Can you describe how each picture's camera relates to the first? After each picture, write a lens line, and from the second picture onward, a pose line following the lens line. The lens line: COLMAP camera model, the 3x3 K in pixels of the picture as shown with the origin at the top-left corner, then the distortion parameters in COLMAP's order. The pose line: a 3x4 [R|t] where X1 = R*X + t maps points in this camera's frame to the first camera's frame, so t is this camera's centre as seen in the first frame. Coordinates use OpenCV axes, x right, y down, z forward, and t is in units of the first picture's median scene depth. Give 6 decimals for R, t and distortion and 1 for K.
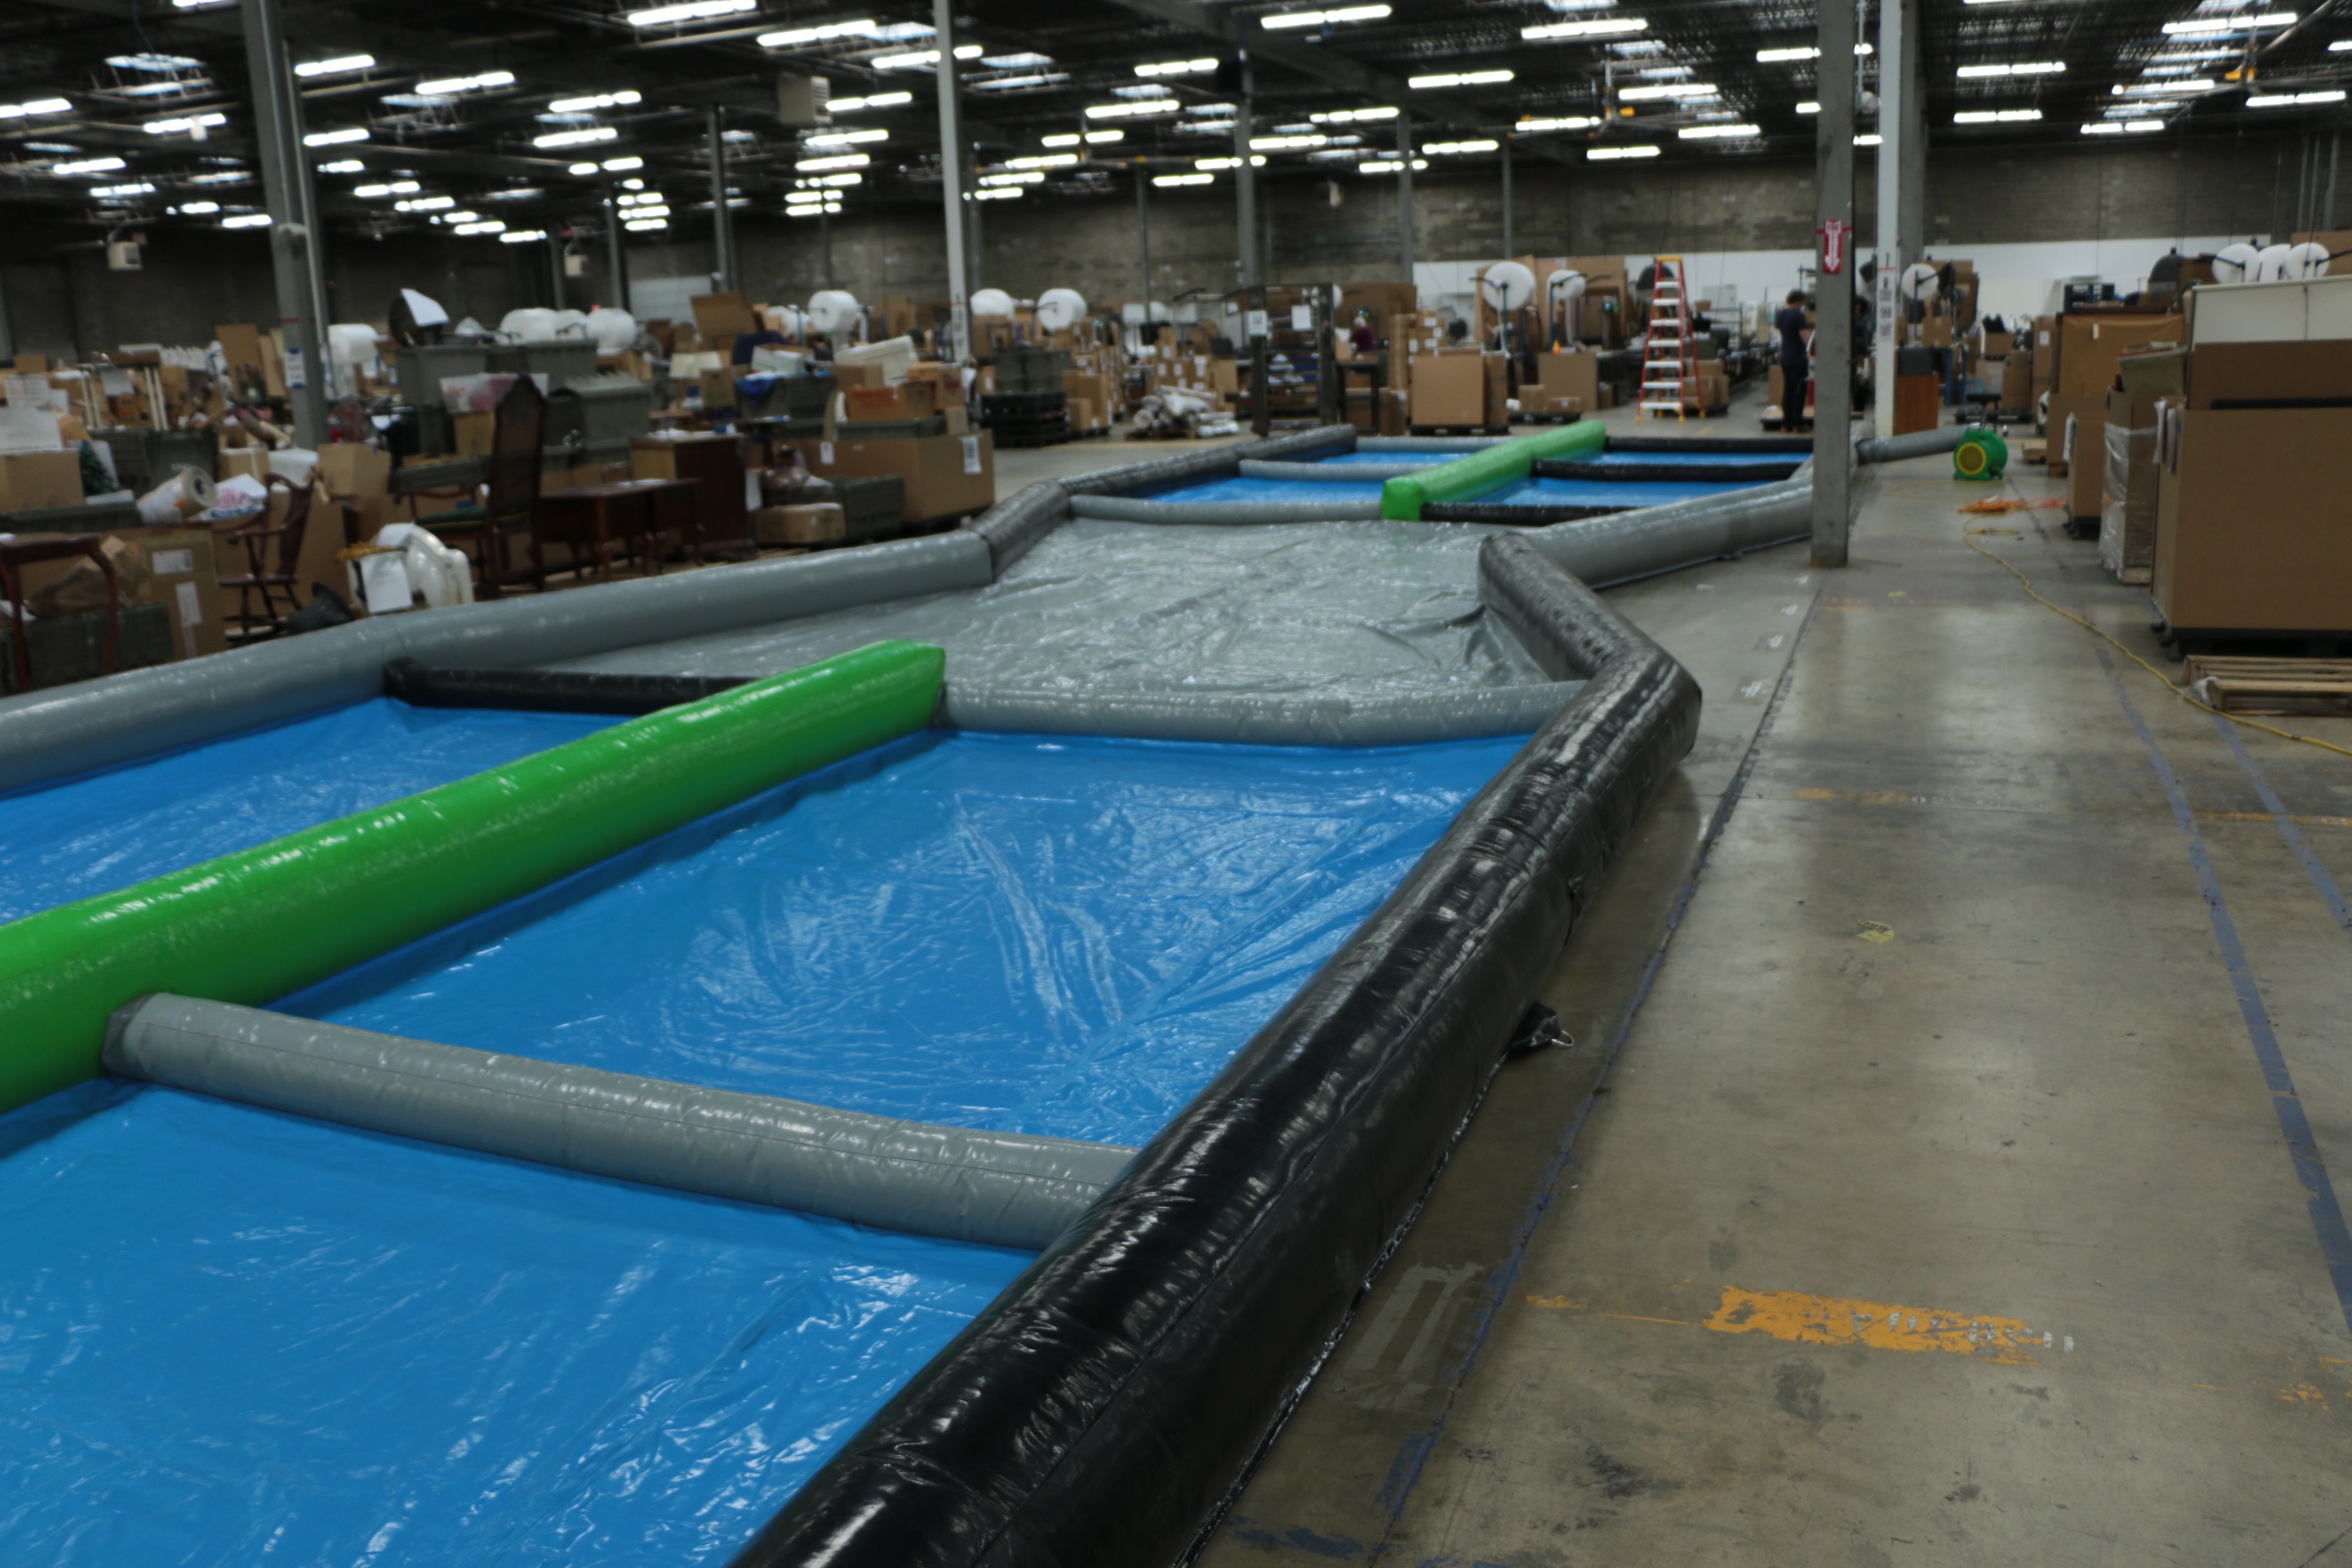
lens RADIAL K [[1925.6, 0, 1183.0], [0, 1925.6, 780.9], [0, 0, 1]] dist [-0.185715, 0.173586]
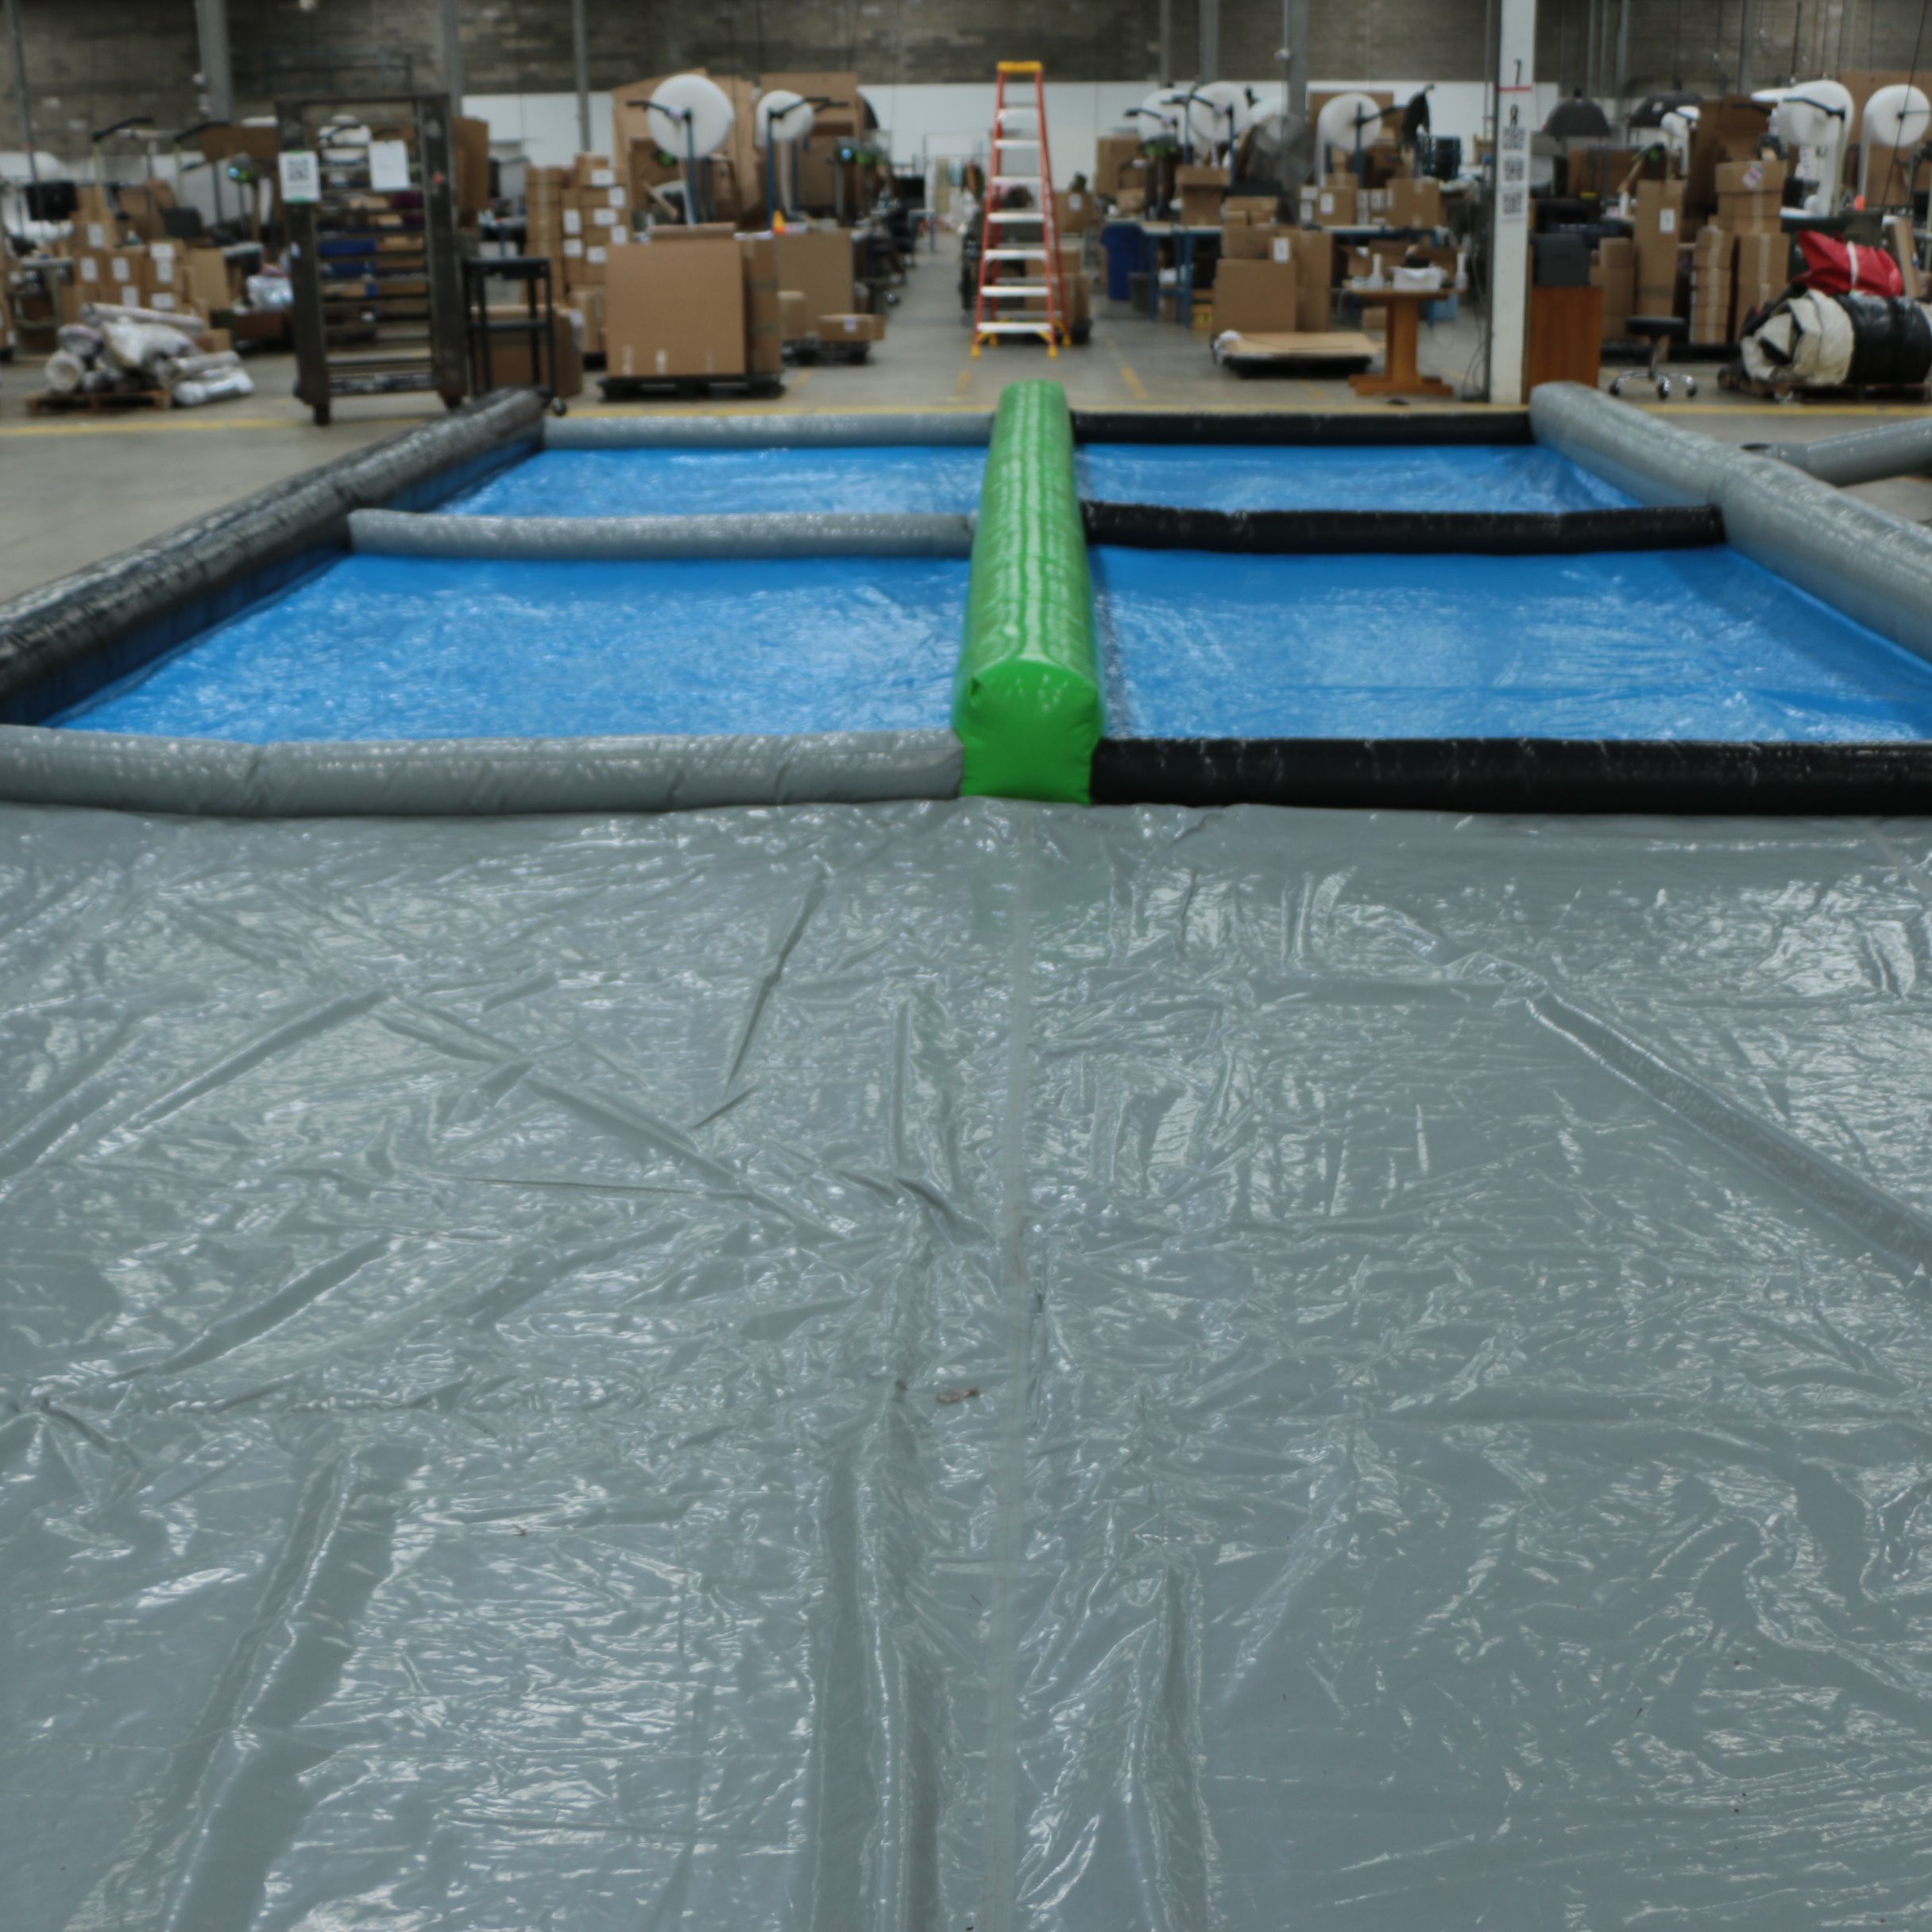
lens RADIAL K [[2357.9, 0, 969.9], [0, 2357.9, 955.1], [0, 0, 1]] dist [-0.166336, 0.117692]
pose [[0.935564, -0.086447, 0.342413, -0.015814], [0.057198, 0.993868, 0.094634, -0.074982], [-0.348493, -0.068951, 0.934772, 0.323063]]
